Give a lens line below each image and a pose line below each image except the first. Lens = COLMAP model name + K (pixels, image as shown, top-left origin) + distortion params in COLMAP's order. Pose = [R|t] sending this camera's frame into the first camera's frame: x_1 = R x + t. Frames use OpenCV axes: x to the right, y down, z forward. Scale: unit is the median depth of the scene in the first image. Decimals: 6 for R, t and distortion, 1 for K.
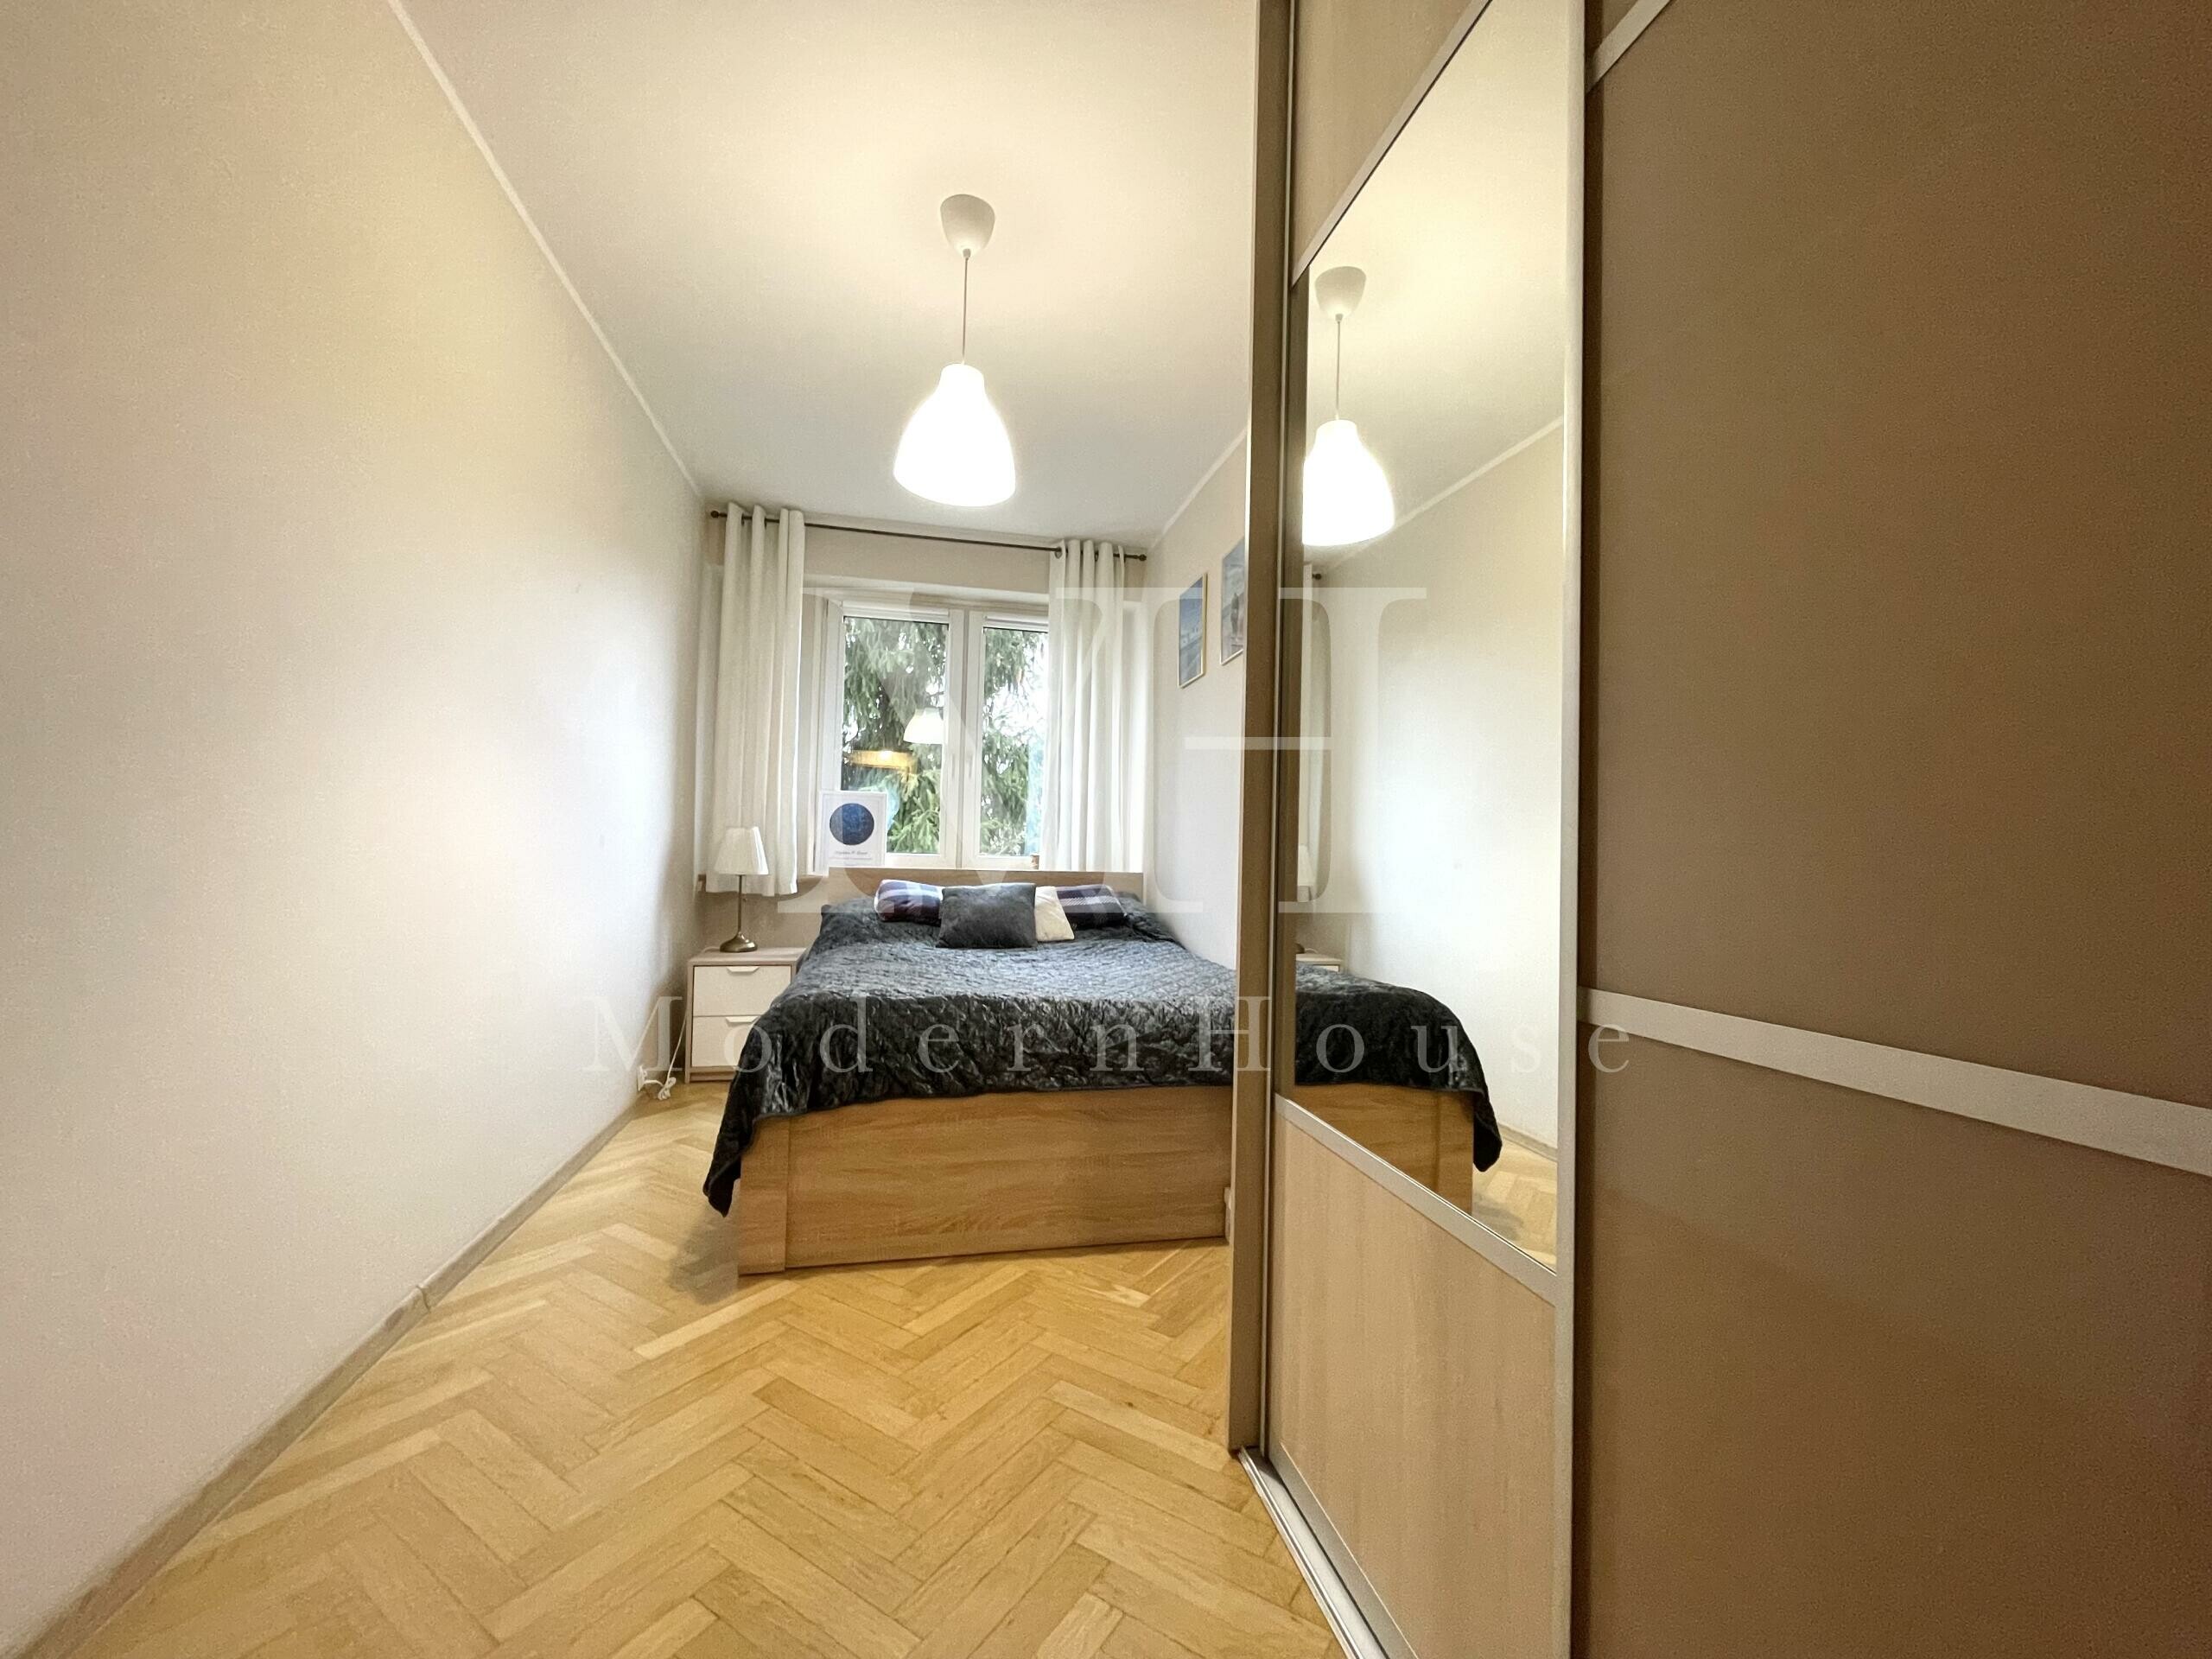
lens RADIAL K [[889.6, 0, 1104.9], [0, 889.6, 833.1], [0, 0, 1]] dist [-0.001468, 0.000083]
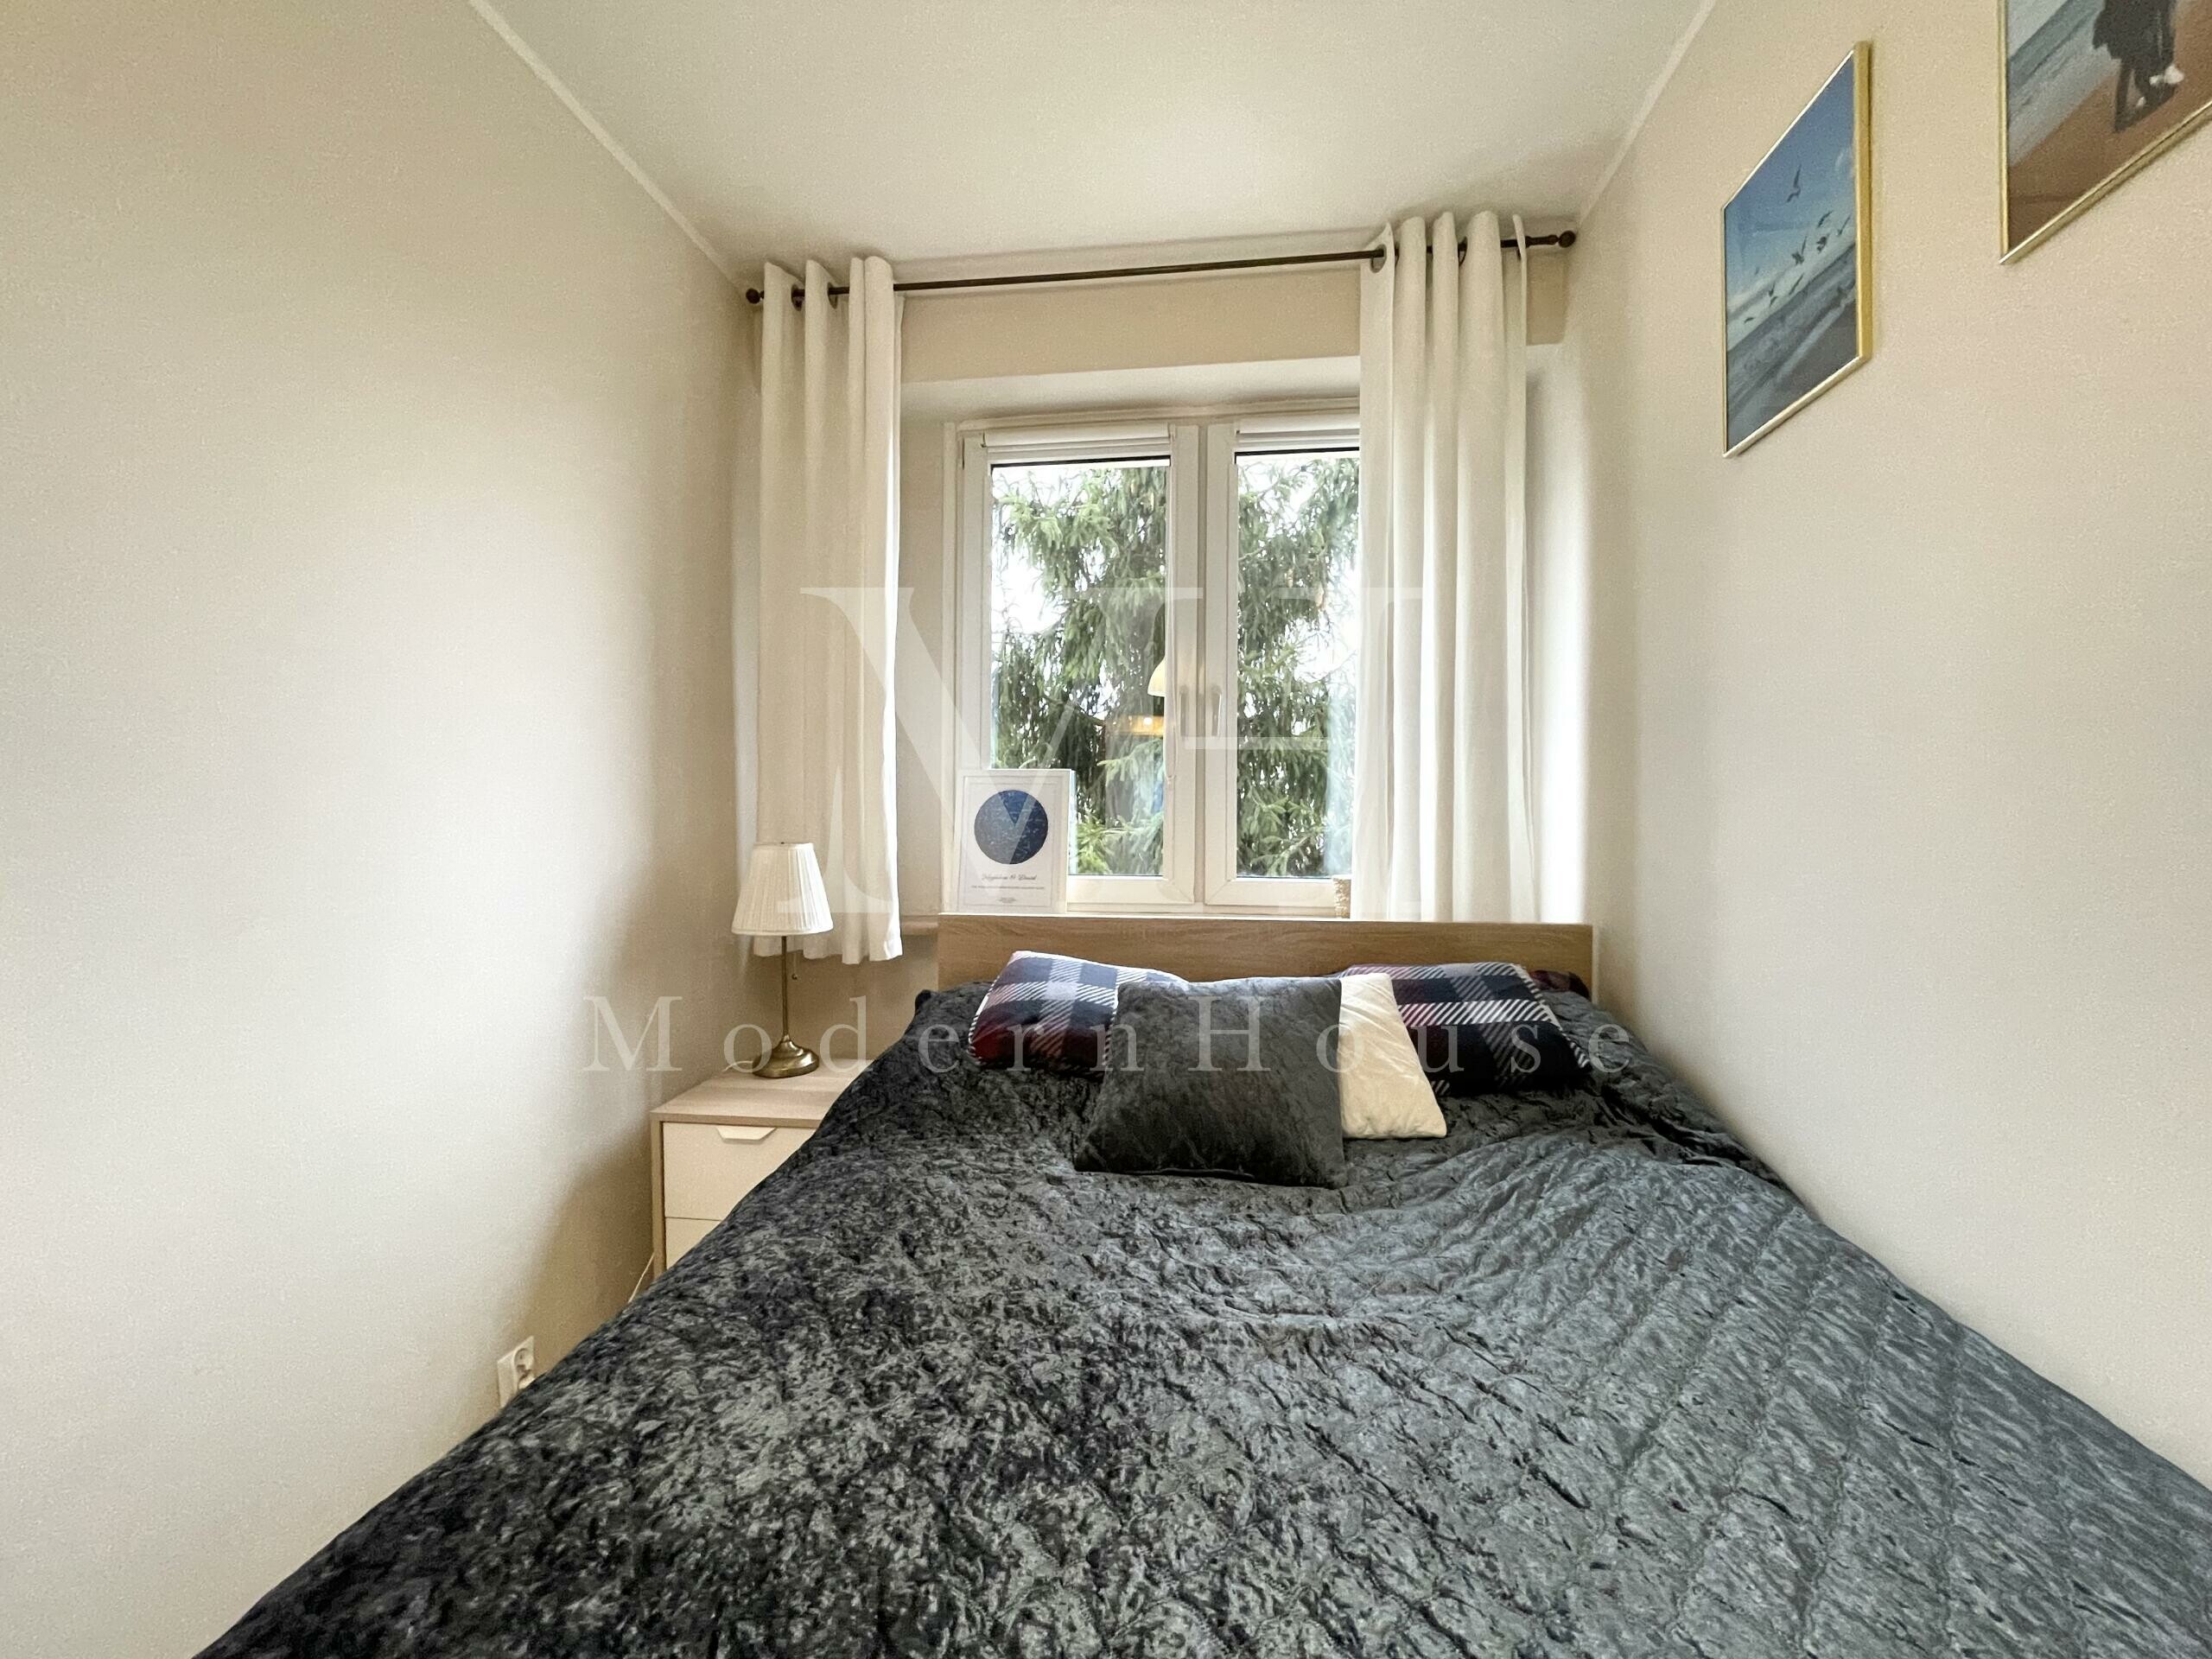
lens RADIAL K [[889.6, 0, 1104.9], [0, 889.6, 833.1], [0, 0, 1]] dist [-0.001468, 0.000083]
pose [[0.939999, -0.016684, -0.340770, -0.034892], [0.026807, 0.999328, 0.025018, -0.020507], [0.340124, -0.032652, 0.939814, 0.522409]]
